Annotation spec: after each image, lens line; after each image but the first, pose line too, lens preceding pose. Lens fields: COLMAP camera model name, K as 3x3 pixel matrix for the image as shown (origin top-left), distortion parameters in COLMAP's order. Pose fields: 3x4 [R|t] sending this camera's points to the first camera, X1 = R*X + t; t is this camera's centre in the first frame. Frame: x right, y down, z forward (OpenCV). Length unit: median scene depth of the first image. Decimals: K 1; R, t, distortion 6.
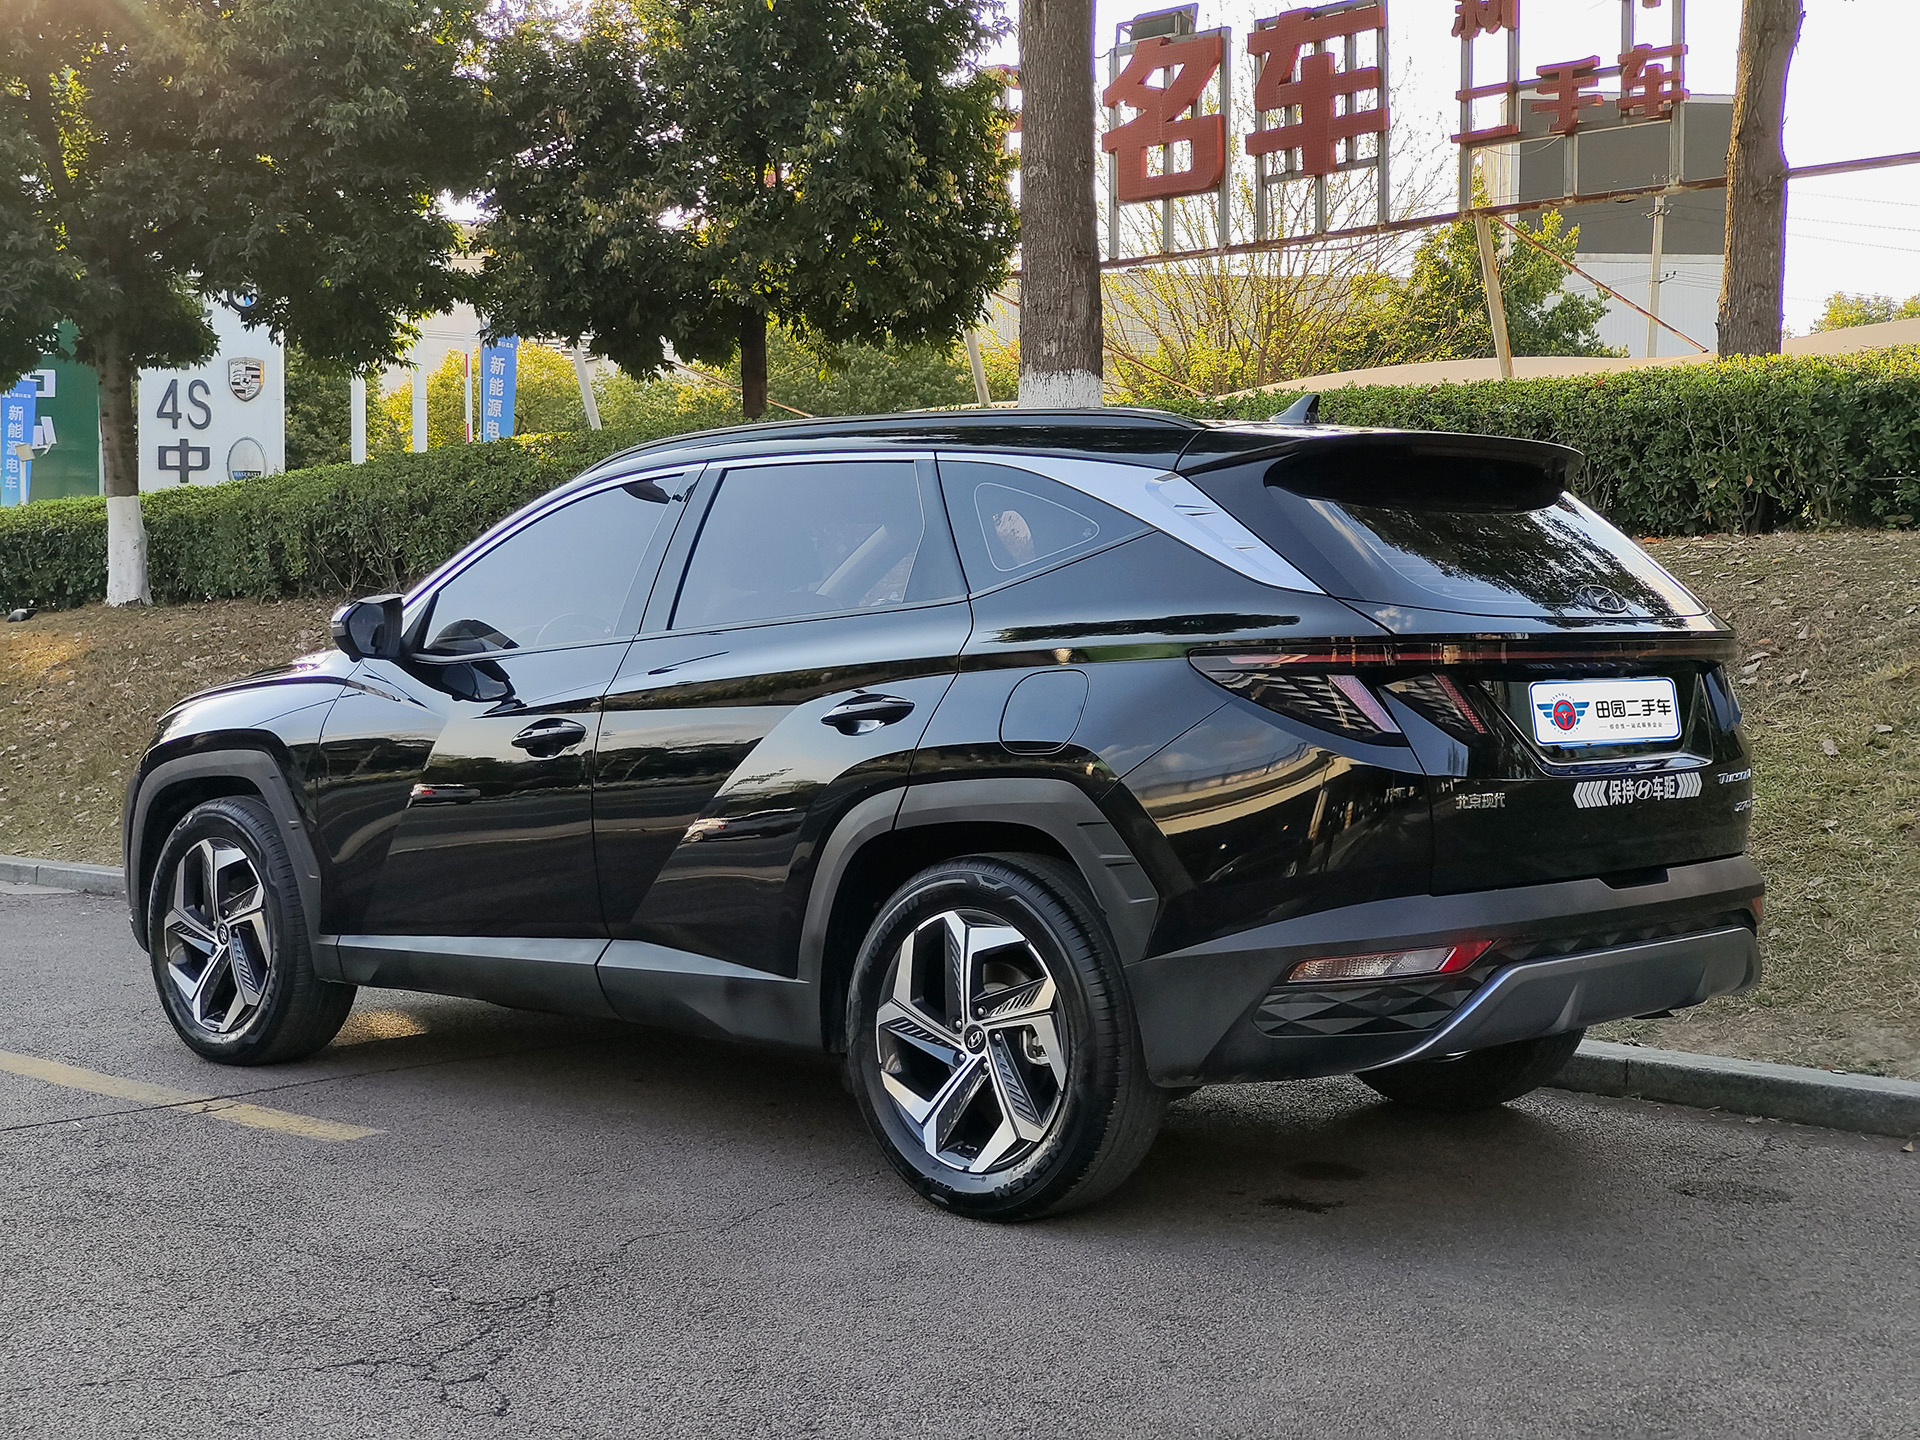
lens RADIAL K [[2624.8, 0, 961.1], [0, 2624.8, 615.2], [0, 0, 1]] dist [0.224847, -0.004036]
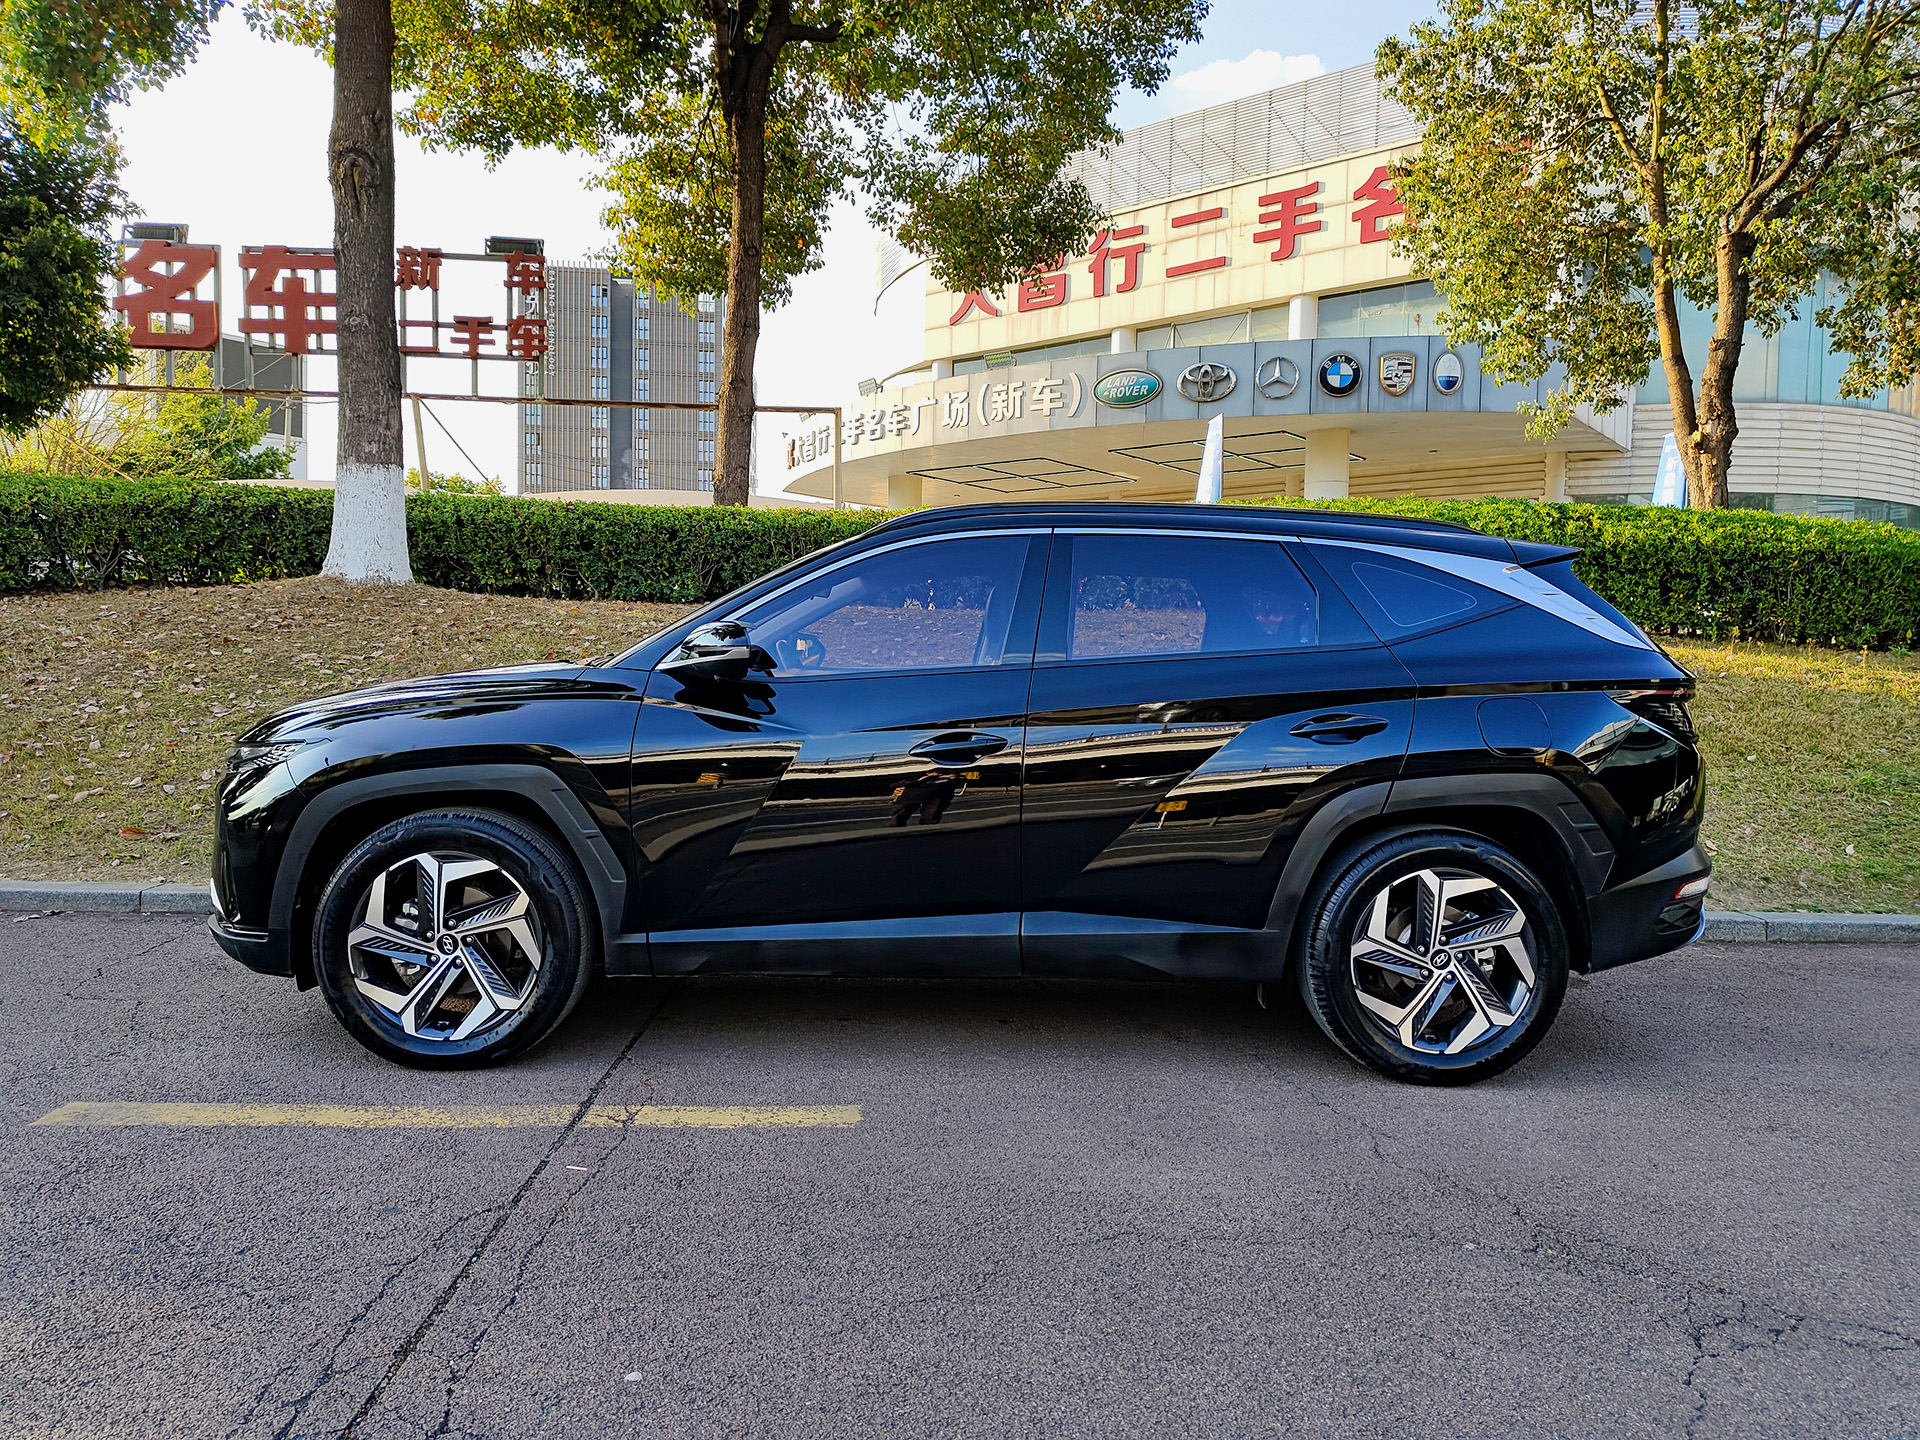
lens RADIAL K [[1347.2, 0, 960.6], [0, 1347.2, 660.2], [0, 0, 1]] dist [0.057628, -0.075301]
pose [[0.699050, 0.017193, 0.714866, -0.319510], [-0.026849, 0.999637, 0.002213, 0.003182], [-0.714569, -0.020740, 0.699258, 0.314600]]
